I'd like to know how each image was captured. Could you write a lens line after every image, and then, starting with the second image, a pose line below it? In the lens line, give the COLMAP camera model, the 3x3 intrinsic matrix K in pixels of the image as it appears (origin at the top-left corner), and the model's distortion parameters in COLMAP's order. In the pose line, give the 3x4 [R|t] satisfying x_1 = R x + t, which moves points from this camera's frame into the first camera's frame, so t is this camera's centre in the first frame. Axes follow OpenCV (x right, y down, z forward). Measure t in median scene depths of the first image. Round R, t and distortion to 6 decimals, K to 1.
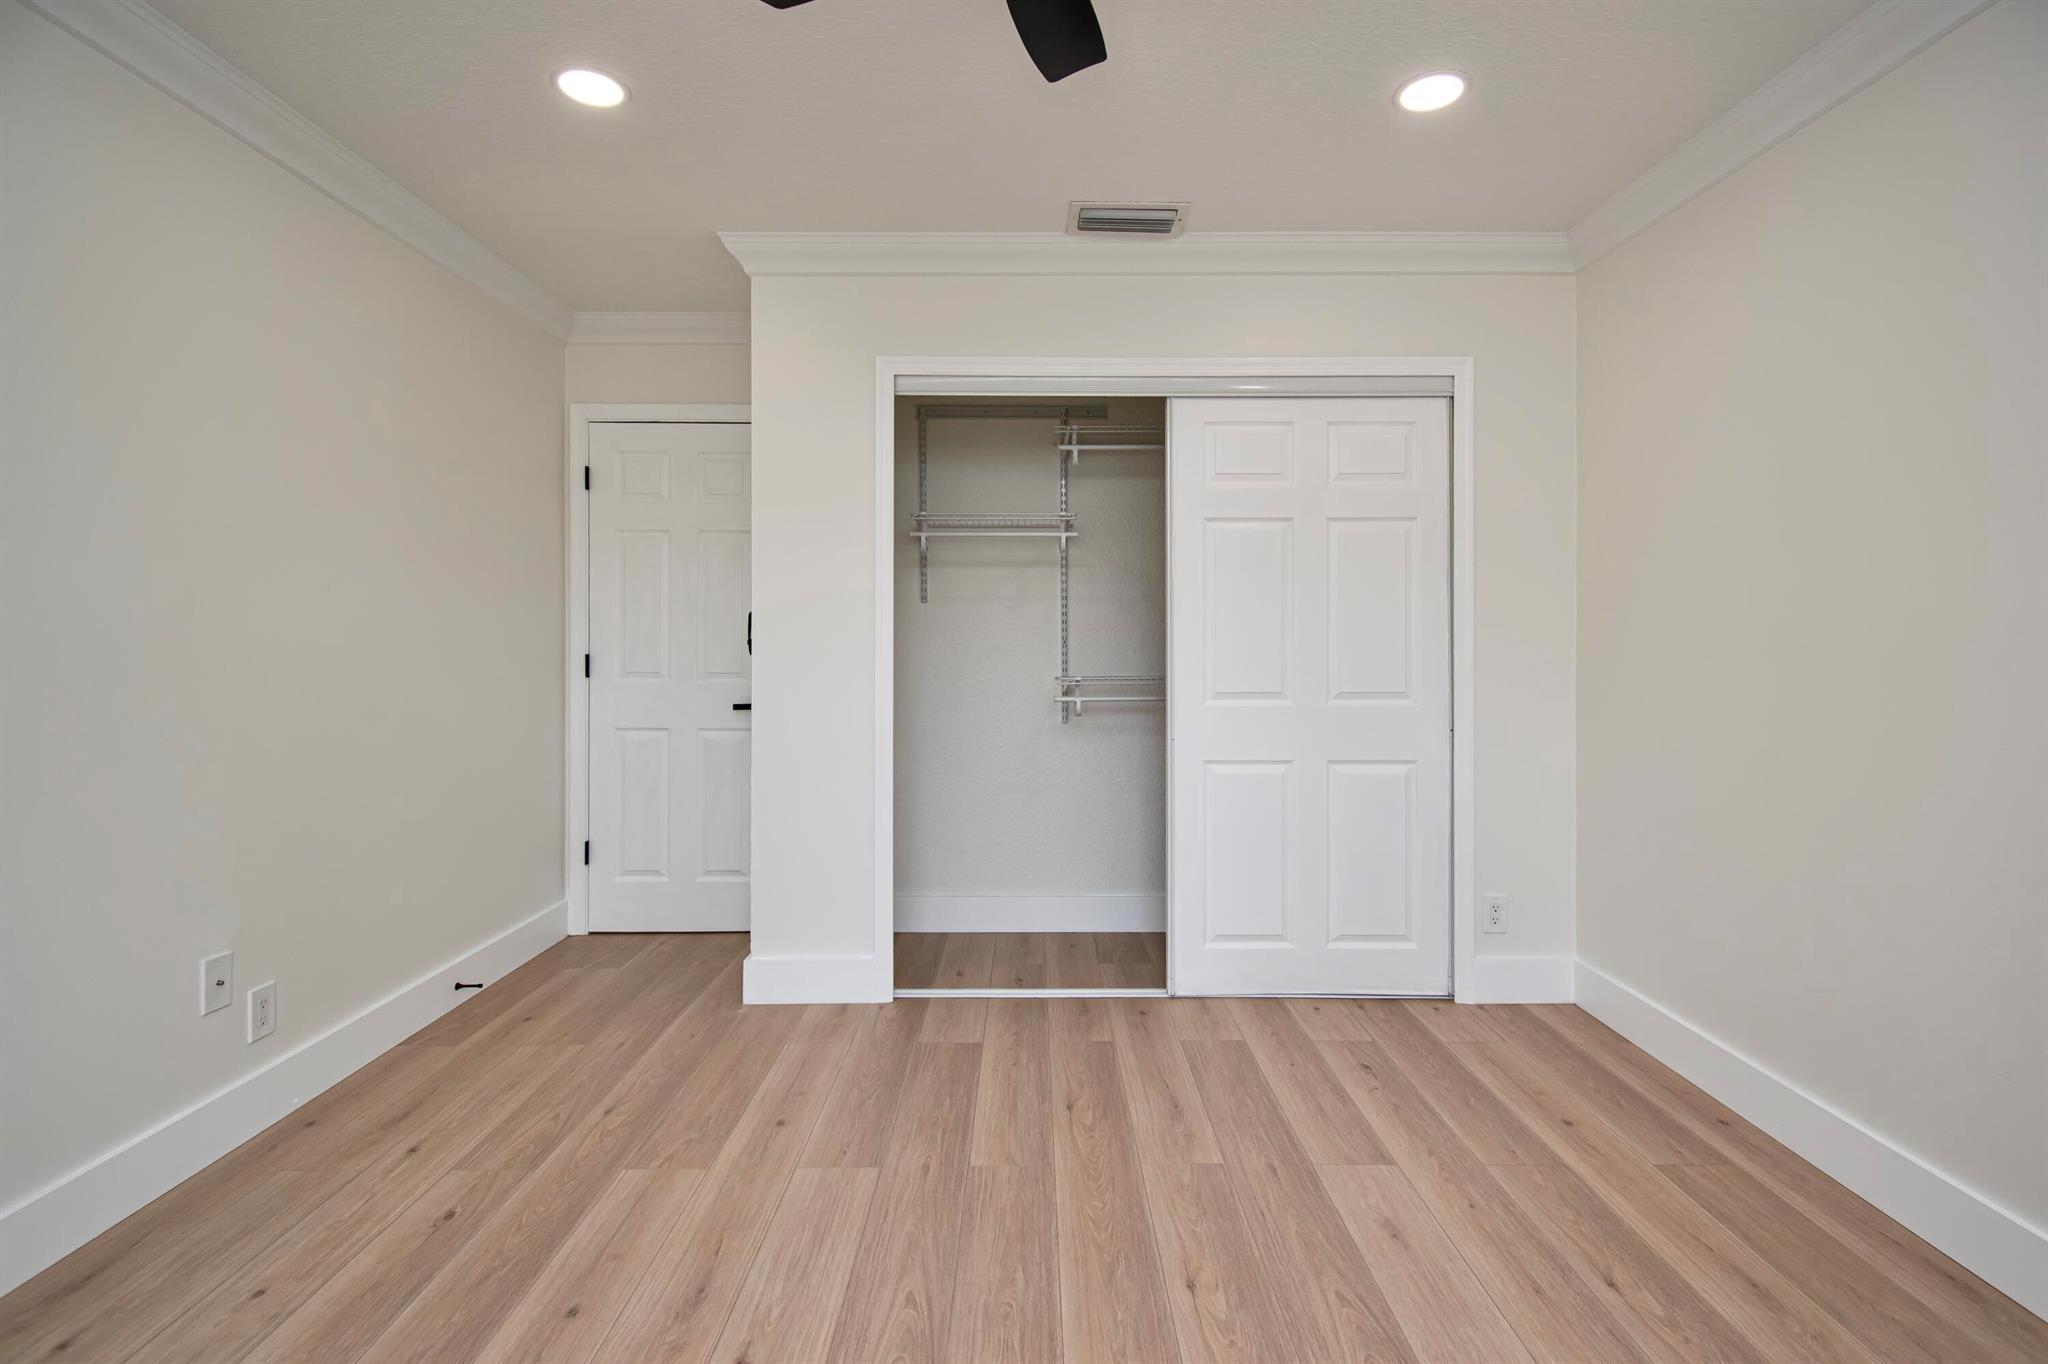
lens RADIAL K [[903.8, 0, 1035.9], [0, 903.8, 684.5], [0, 0, 1]] dist [0.022810, -0.028207]
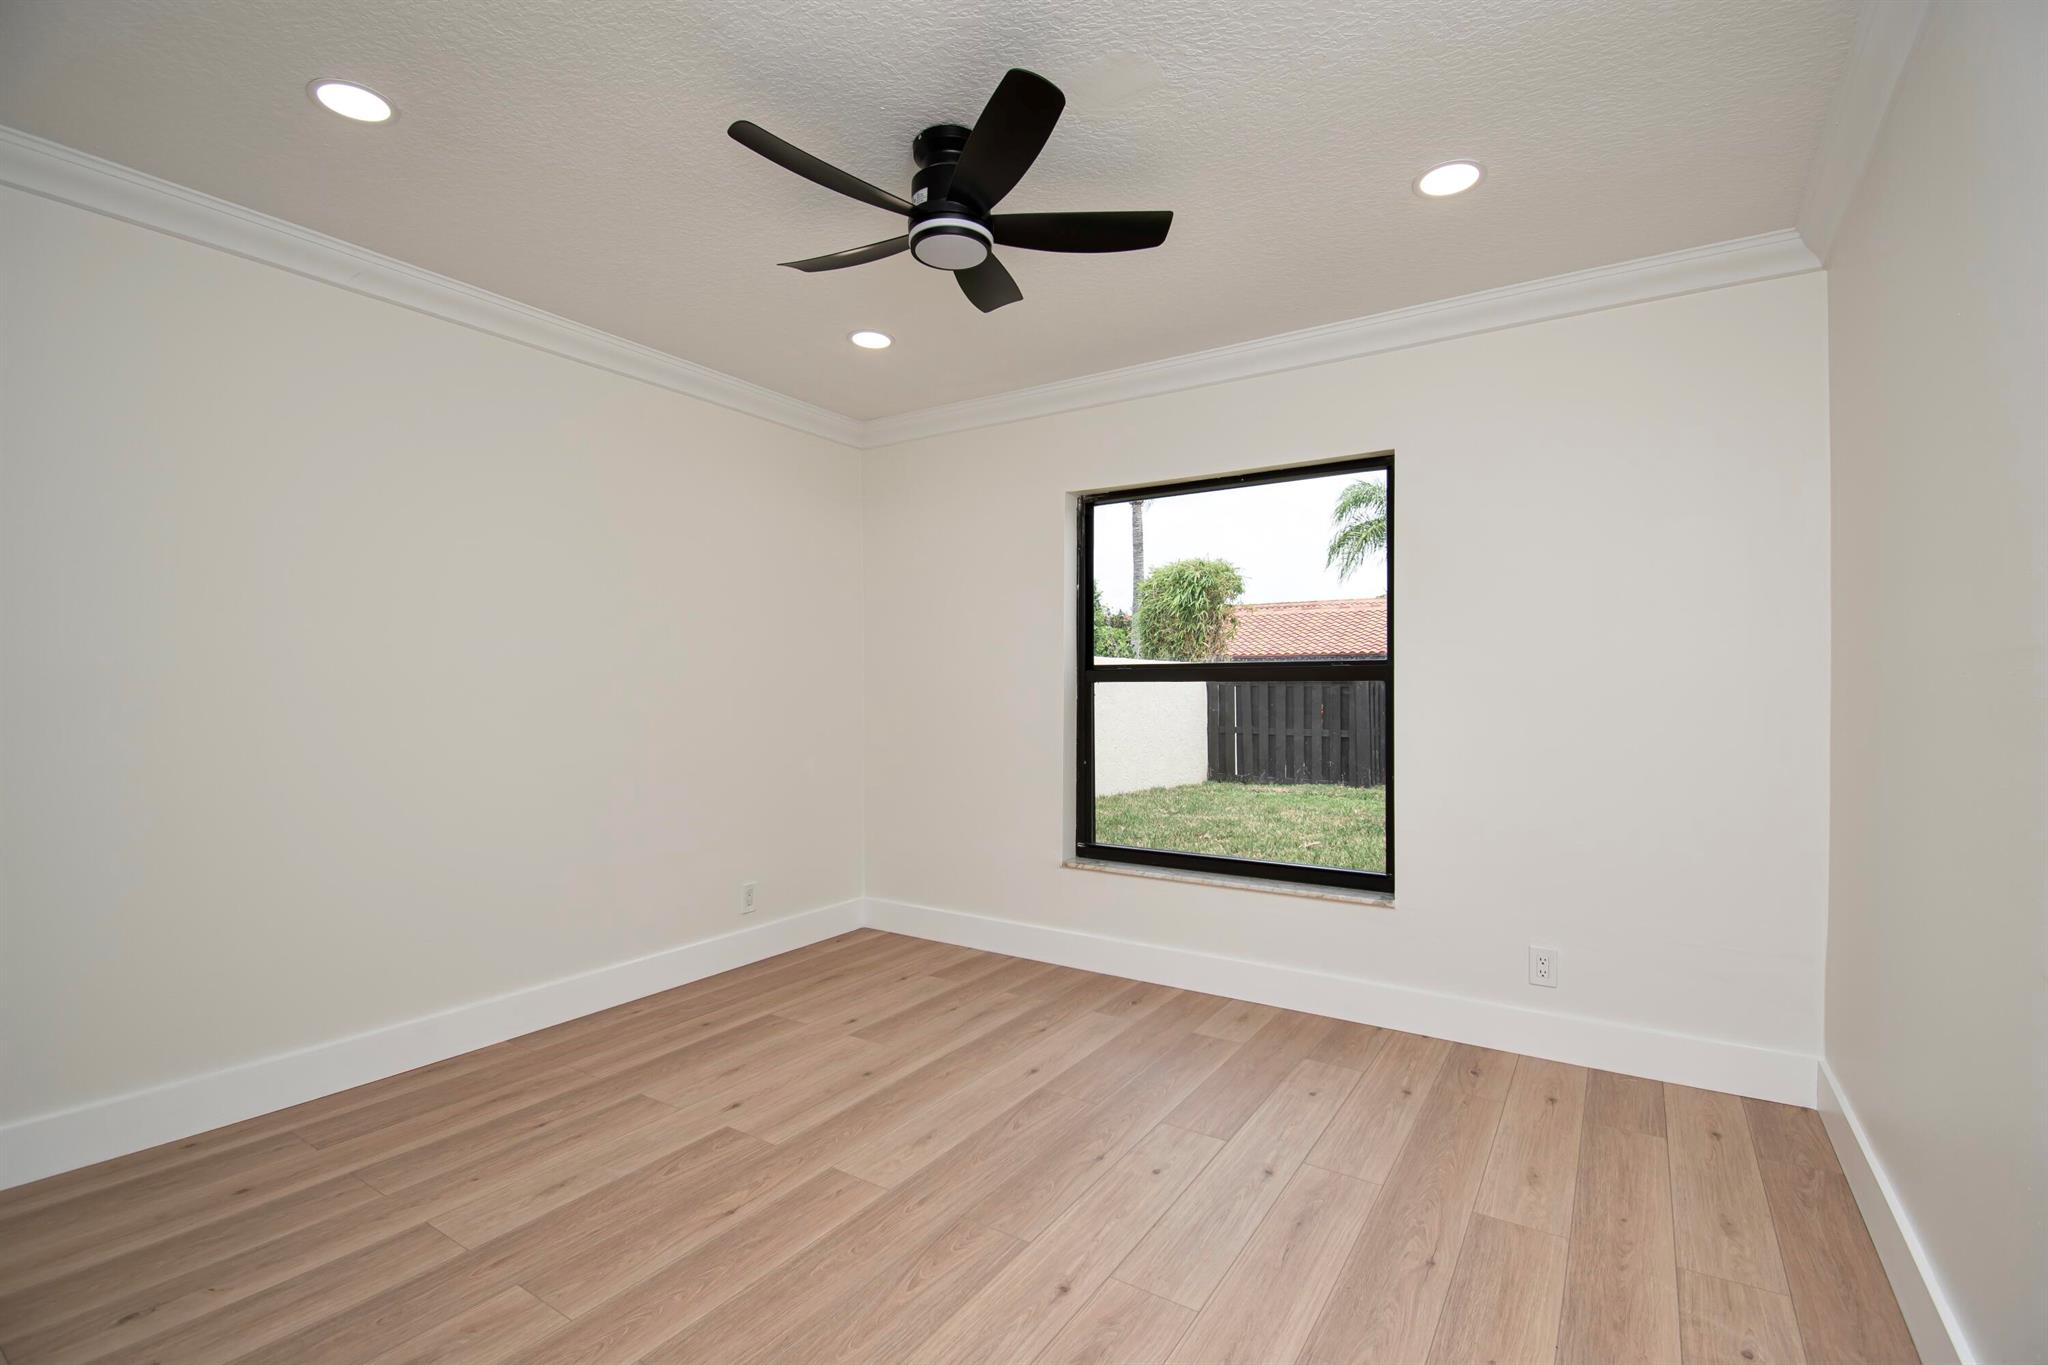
lens RADIAL K [[903.8, 0, 1035.9], [0, 903.8, 685.0], [0, 0, 1]] dist [0.022810, -0.028207]
pose [[-0.831350, -0.000360, 0.555749, -0.844427], [0.024760, 0.998983, 0.037685, -0.083592], [-0.555197, 0.045090, -0.830496, 1.741104]]
